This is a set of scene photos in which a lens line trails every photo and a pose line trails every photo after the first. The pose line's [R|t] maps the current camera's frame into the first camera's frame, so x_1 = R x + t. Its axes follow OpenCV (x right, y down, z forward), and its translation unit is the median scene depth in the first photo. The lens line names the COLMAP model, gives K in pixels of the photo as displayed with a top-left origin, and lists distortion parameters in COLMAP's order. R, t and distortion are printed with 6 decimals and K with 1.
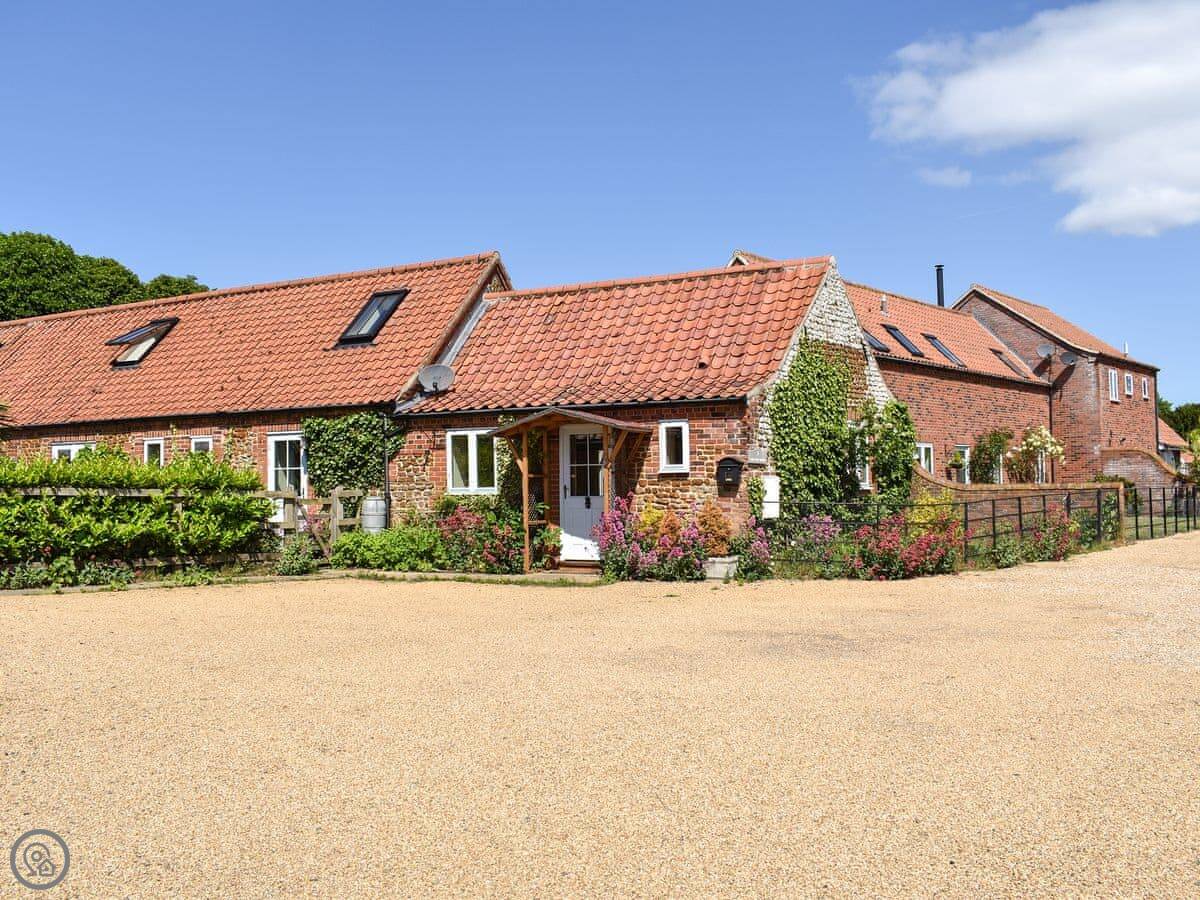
lens RADIAL K [[1057.0, 0, 601.6], [0, 1057.0, 364.2], [0, 0, 1]] dist [-0.006062, -0.000129]
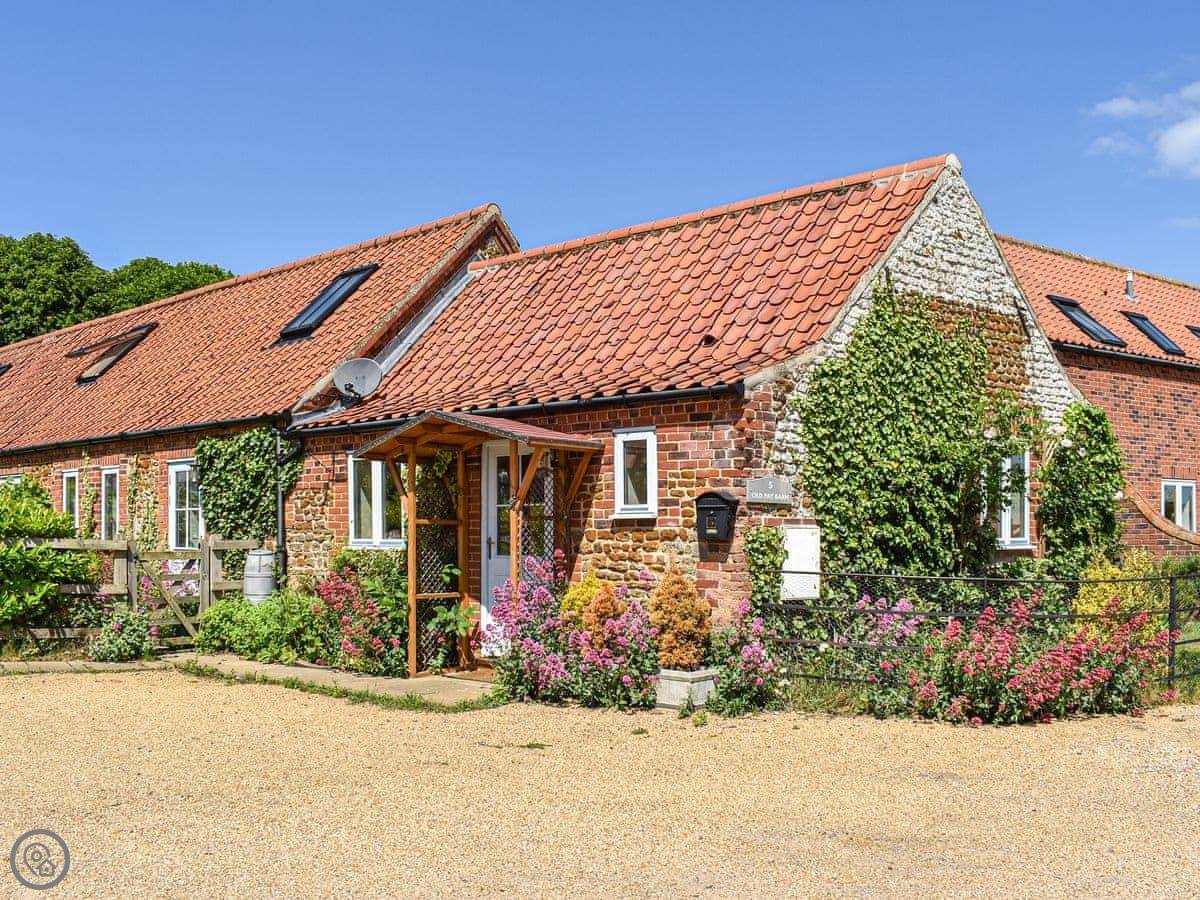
lens RADIAL K [[1129.8, 0, 600.0], [0, 1129.8, 450.0], [0, 0, 1]] dist [-0.050693, -0.008688]
pose [[0.972906, -0.006341, -0.231114, 0.188338], [0.015488, 0.999166, 0.037787, 0.039475], [0.230682, -0.040343, 0.972192, 0.375672]]
